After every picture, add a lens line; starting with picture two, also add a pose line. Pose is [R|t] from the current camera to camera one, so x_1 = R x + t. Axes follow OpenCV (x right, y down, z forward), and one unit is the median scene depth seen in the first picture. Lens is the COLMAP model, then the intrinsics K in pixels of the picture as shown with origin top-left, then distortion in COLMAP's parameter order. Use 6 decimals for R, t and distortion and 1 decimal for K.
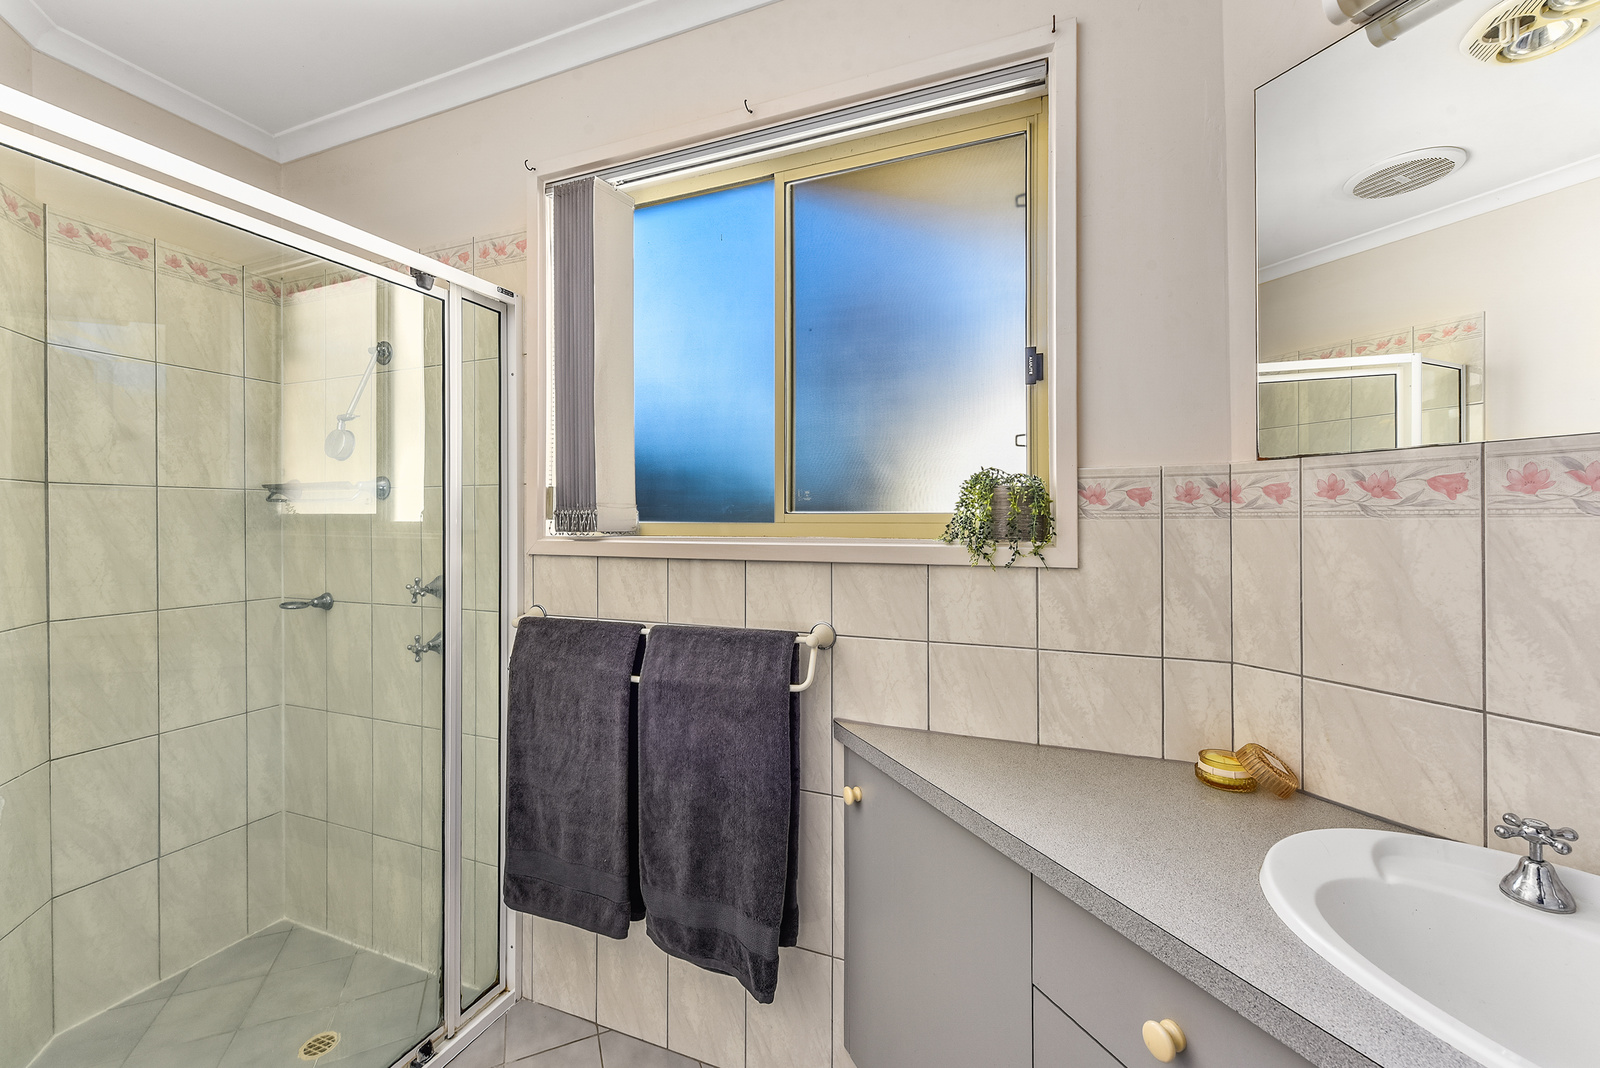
lens RADIAL K [[639.7, 0, 803.9], [0, 639.7, 519.9], [0, 0, 1]] dist [-0.000114, 0.000088]
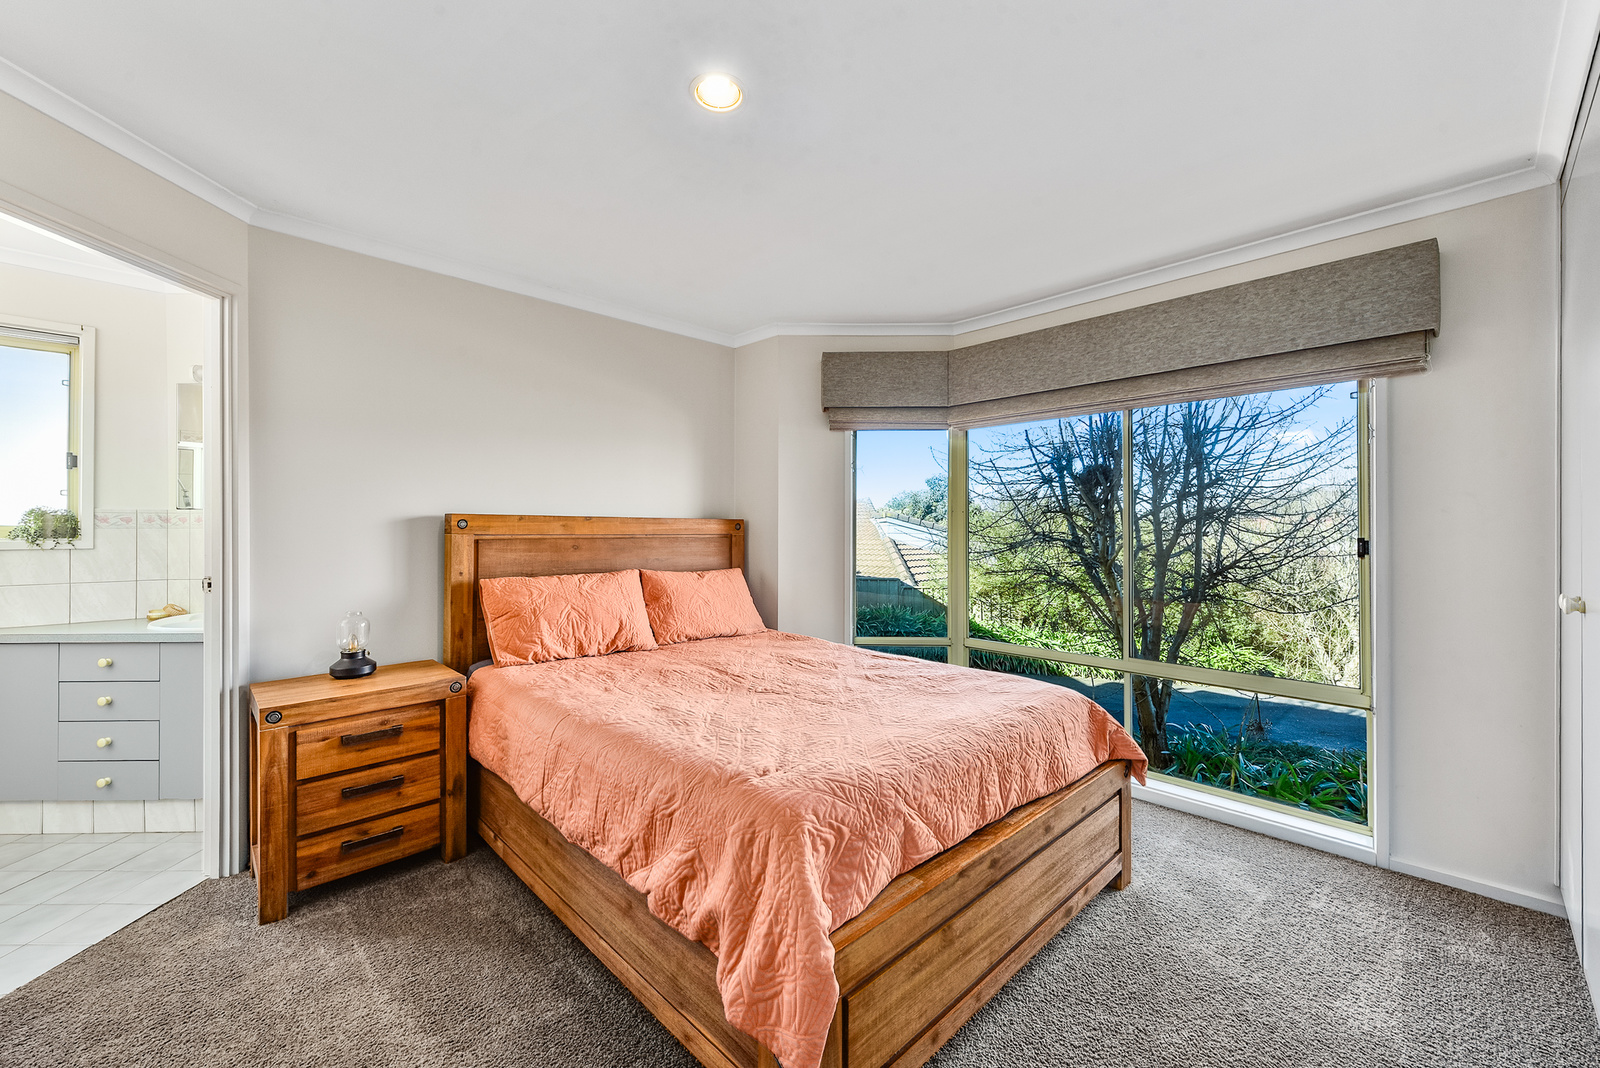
lens RADIAL K [[639.7, 0, 799.3], [0, 639.7, 520.5], [0, 0, 1]] dist [-0.000114, 0.000088]
pose [[0.404697, 0.015722, 0.914316, -0.714363], [-0.001093, 0.999860, -0.016709, 0.004658], [-0.914450, 0.005763, 0.404658, -2.442816]]
